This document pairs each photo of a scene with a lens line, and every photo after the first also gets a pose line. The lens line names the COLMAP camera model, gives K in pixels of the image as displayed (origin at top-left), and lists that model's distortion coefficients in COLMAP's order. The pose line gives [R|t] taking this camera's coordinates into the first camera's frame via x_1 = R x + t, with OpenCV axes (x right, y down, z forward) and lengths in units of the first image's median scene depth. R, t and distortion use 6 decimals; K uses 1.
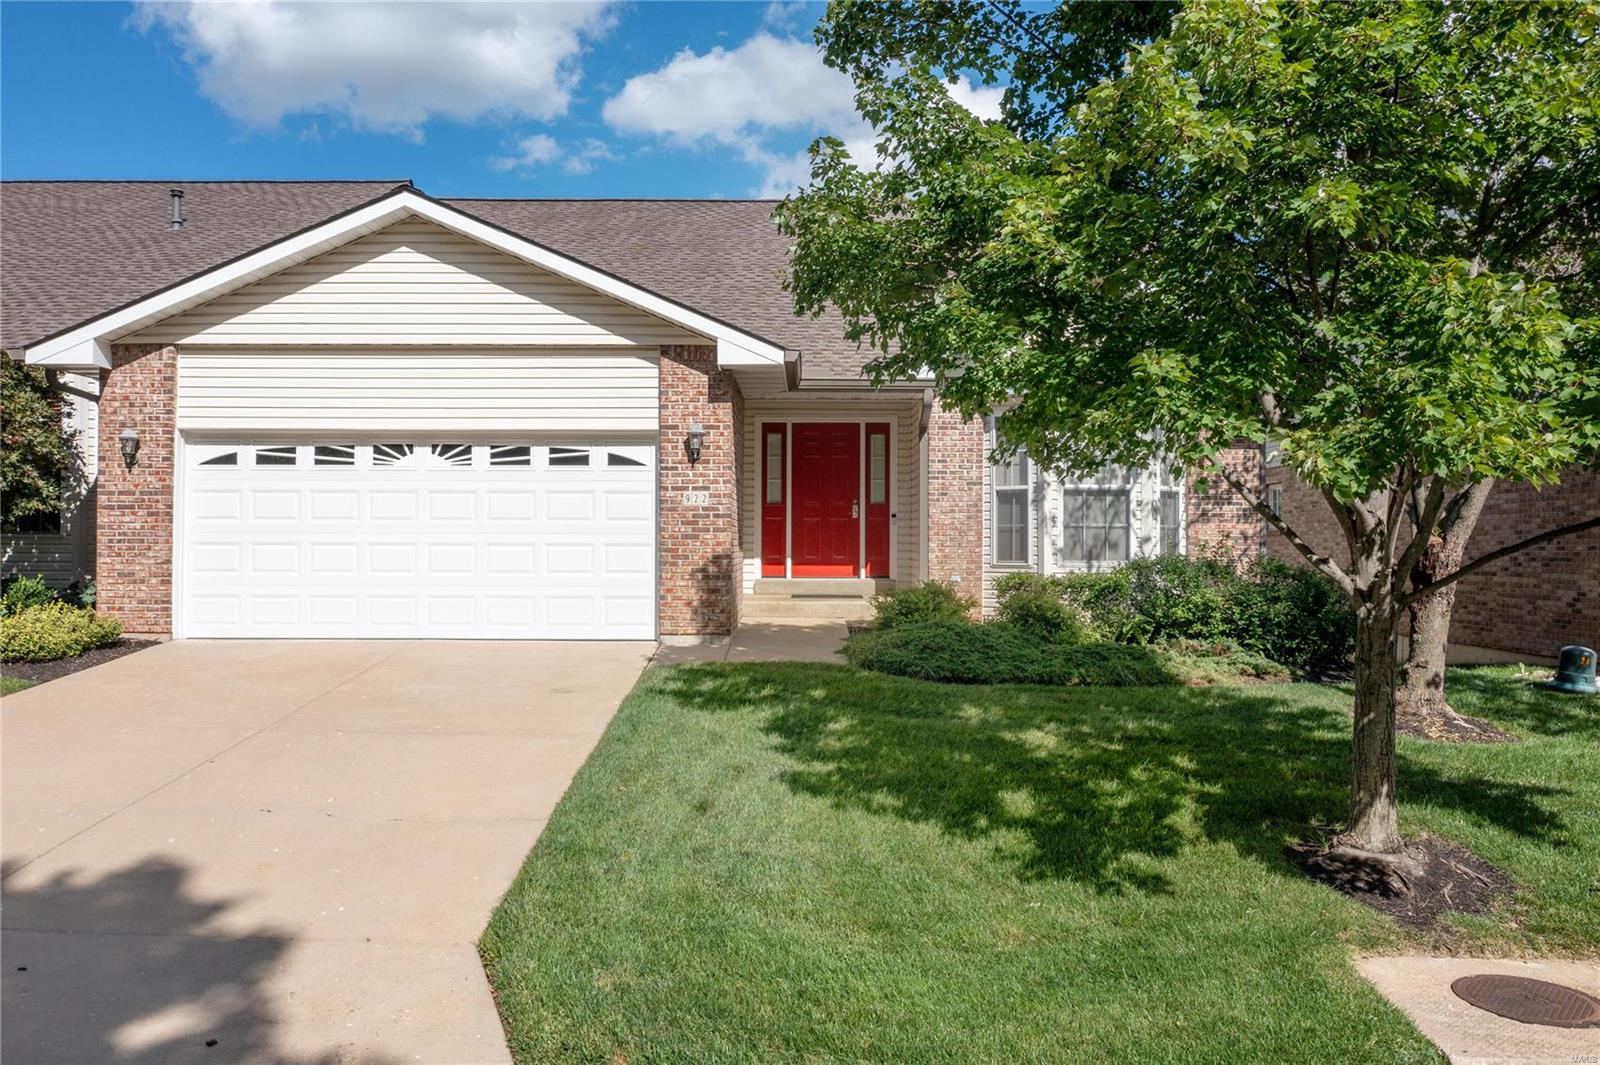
lens RADIAL K [[1250.7, 0, 800.0], [0, 1250.7, 532.5], [0, 0, 1]] dist [-0.003939, -0.004223]
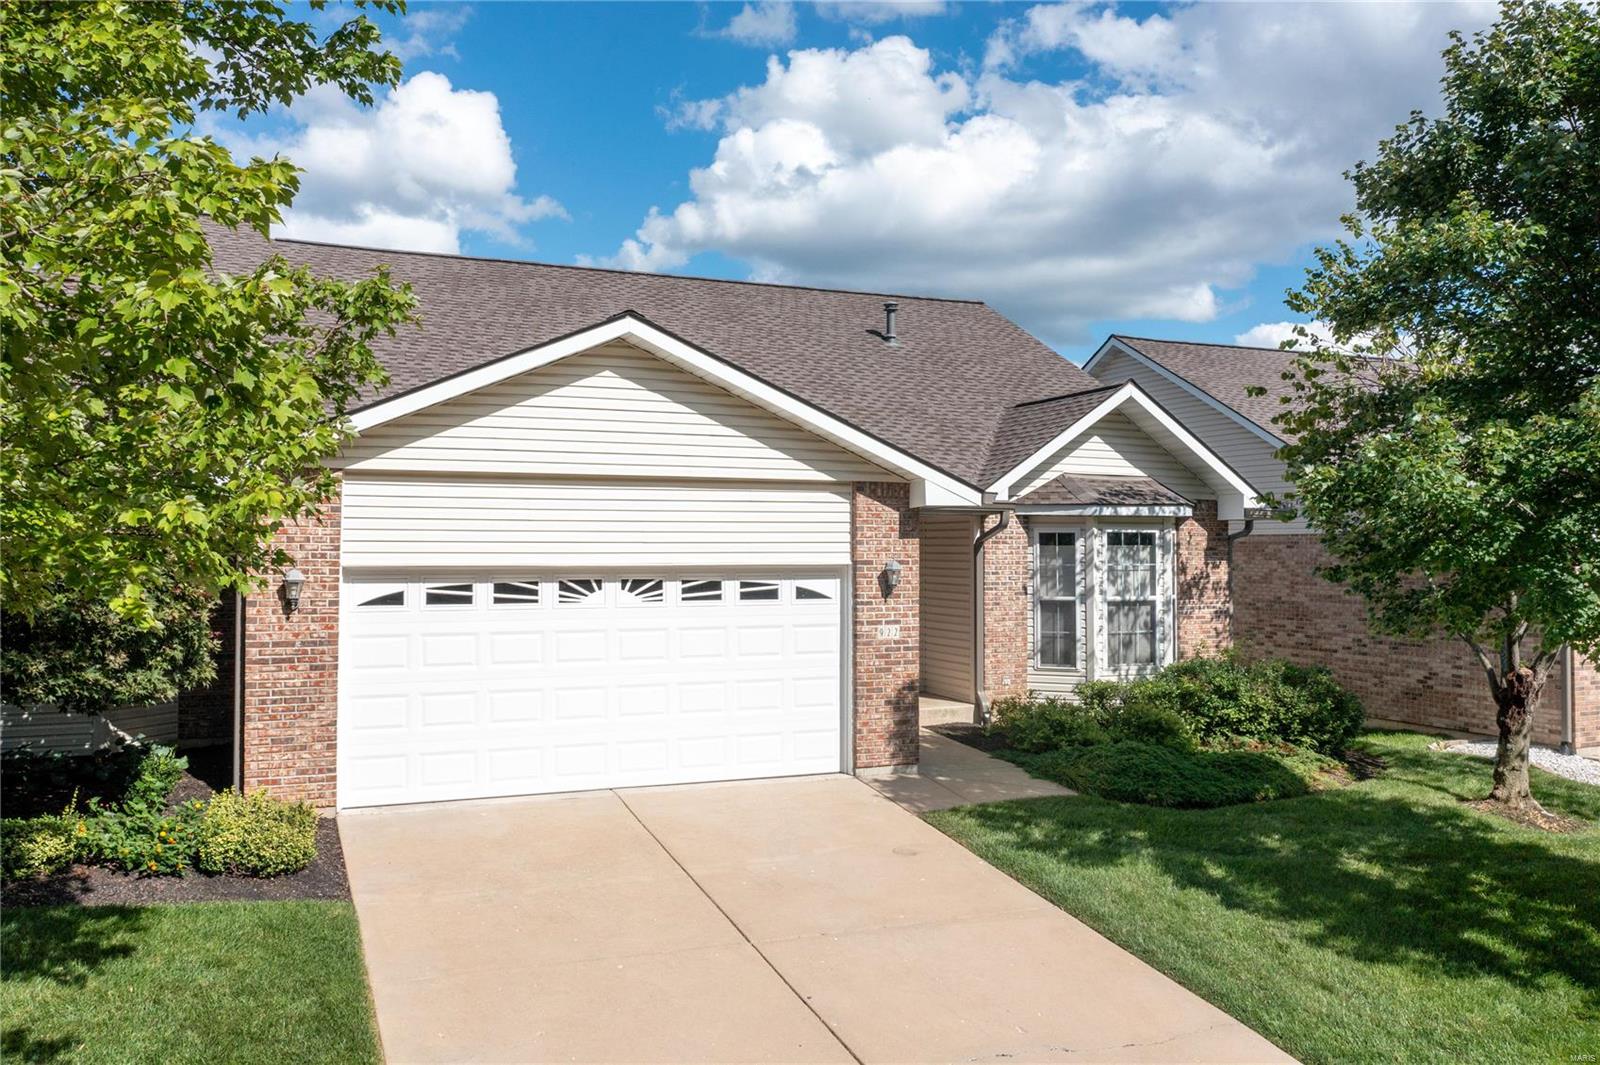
lens RADIAL K [[1250.7, 0, 800.0], [0, 1250.7, 532.5], [0, 0, 1]] dist [-0.003939, -0.004223]
pose [[0.921698, 0.002833, 0.387897, -0.544037], [-0.002138, 0.999995, -0.002224, -0.105829], [-0.387901, 0.001221, 0.921700, 0.084828]]
